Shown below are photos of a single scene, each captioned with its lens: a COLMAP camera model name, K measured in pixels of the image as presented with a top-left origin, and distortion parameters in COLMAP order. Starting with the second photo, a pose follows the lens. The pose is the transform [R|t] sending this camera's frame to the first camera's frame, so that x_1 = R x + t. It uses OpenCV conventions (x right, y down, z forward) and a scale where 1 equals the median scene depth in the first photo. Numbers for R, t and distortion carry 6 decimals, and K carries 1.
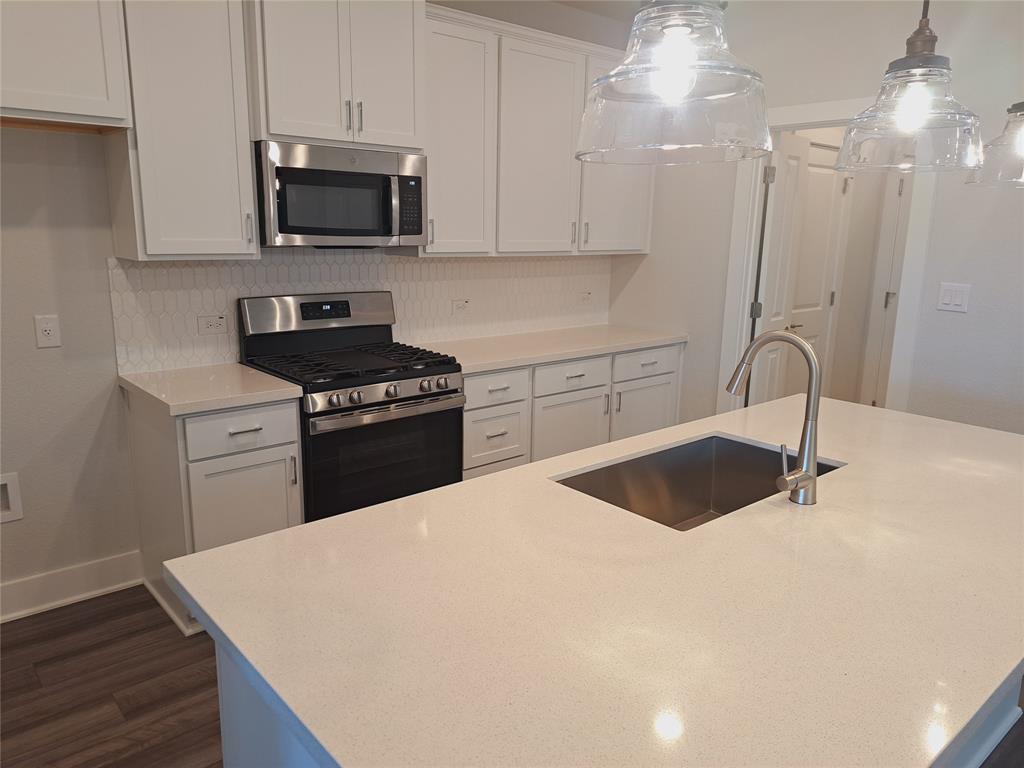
lens RADIAL K [[737.8, 0, 502.9], [0, 737.8, 380.4], [0, 0, 1]] dist [0.068754, -0.066748]
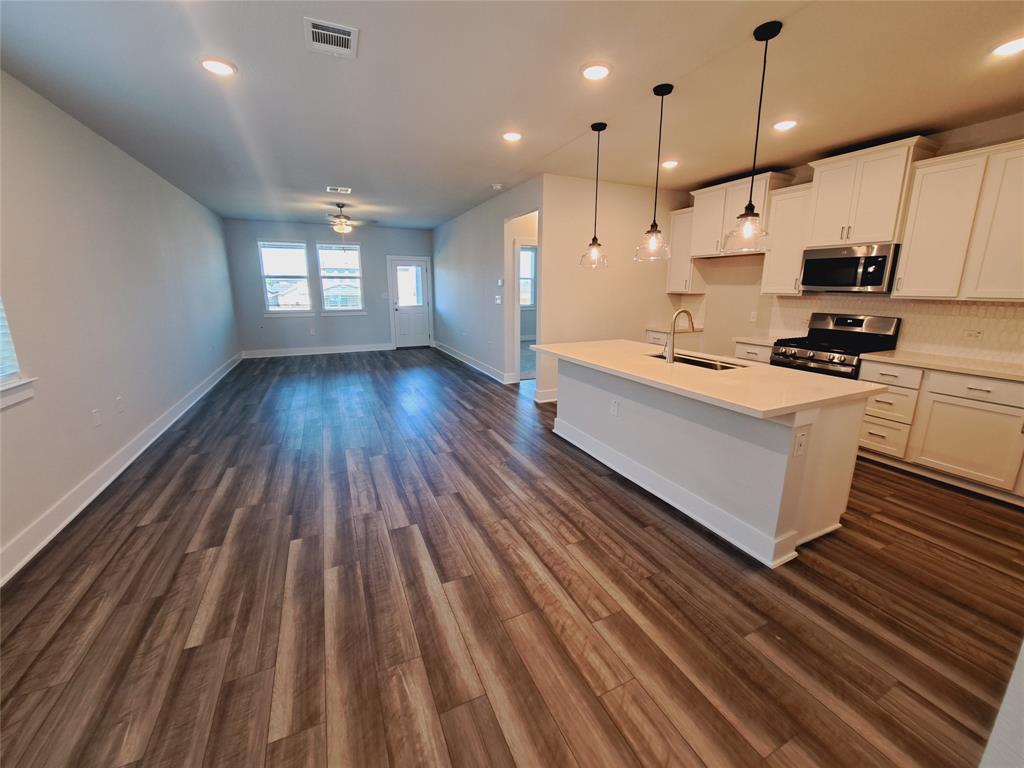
lens RADIAL K [[408.0, 0, 517.6], [0, 408.0, 377.4], [0, 0, 1]] dist [-0.017628, 0.000254]
pose [[-0.264394, 0.191724, -0.945165, 1.214708], [-0.205536, 0.946323, 0.249454, -0.041806], [0.942258, 0.260220, -0.210796, 0.421237]]
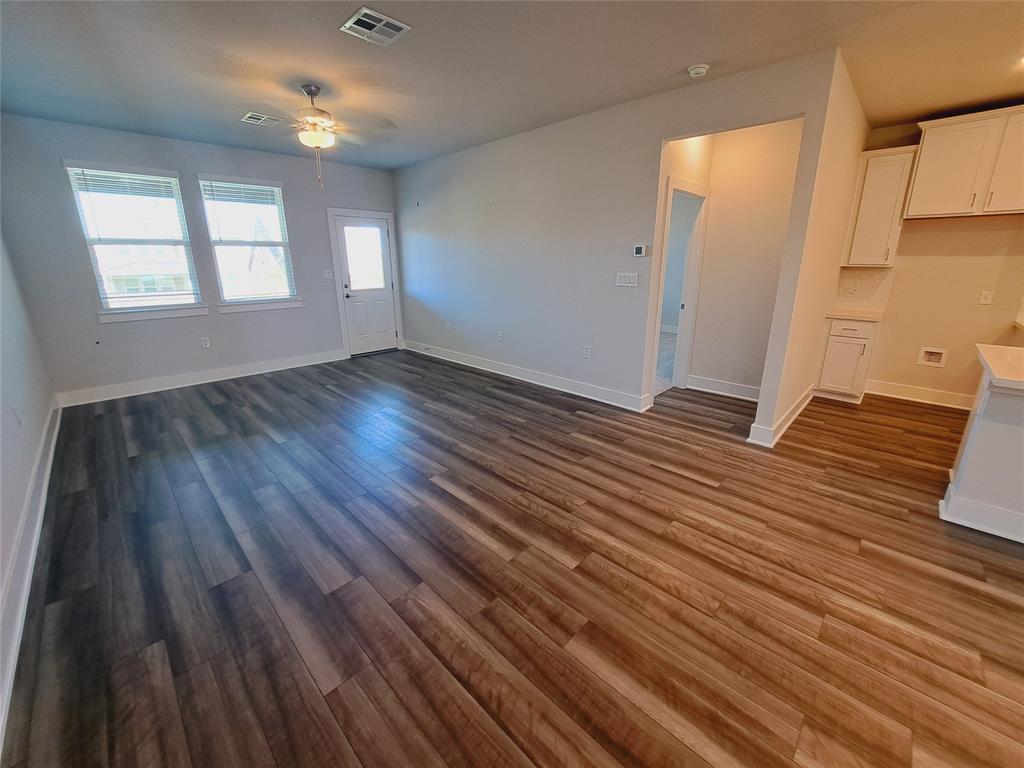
lens RADIAL K [[408.0, 0, 514.2], [0, 408.0, 378.2], [0, 0, 1]] dist [-0.017628, 0.000254]
pose [[0.092326, 0.258863, -0.961491, 0.526483], [-0.202320, 0.950350, 0.236436, 0.171592], [0.974958, 0.172700, 0.140115, -0.603764]]
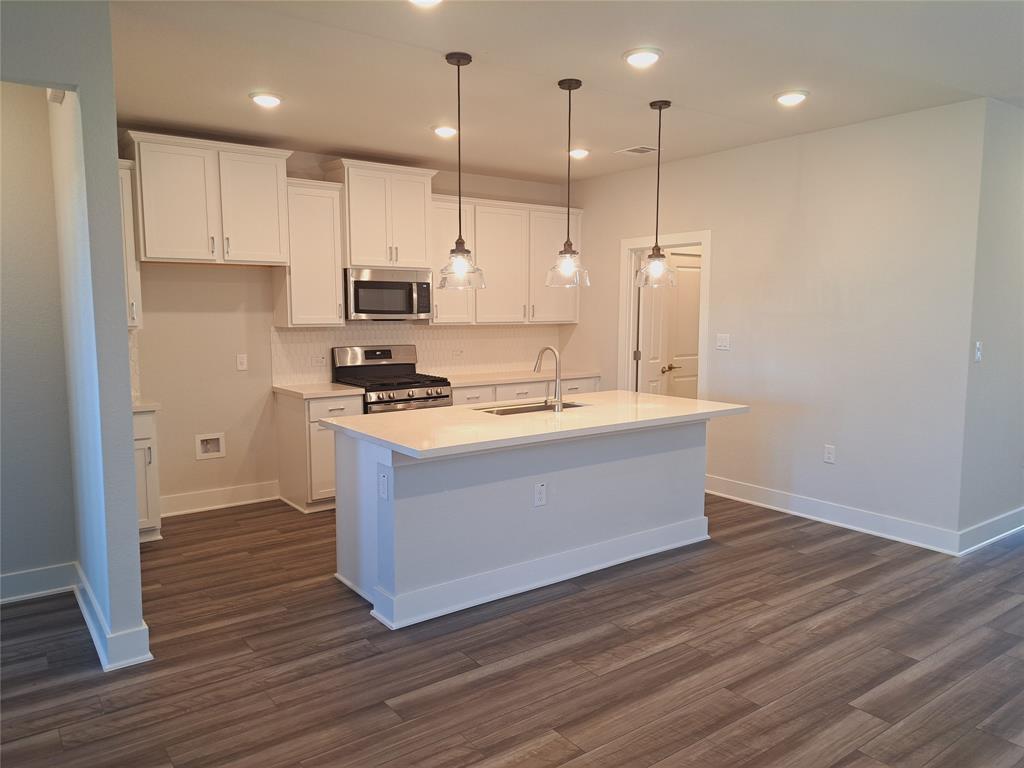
lens RADIAL K [[737.8, 0, 510.9], [0, 737.8, 378.2], [0, 0, 1]] dist [0.068754, -0.066748]
pose [[0.997592, -0.011930, -0.068321, 0.225672], [0.004212, 0.993697, -0.112020, 0.180348], [0.069227, 0.111462, 0.991355, -0.829892]]
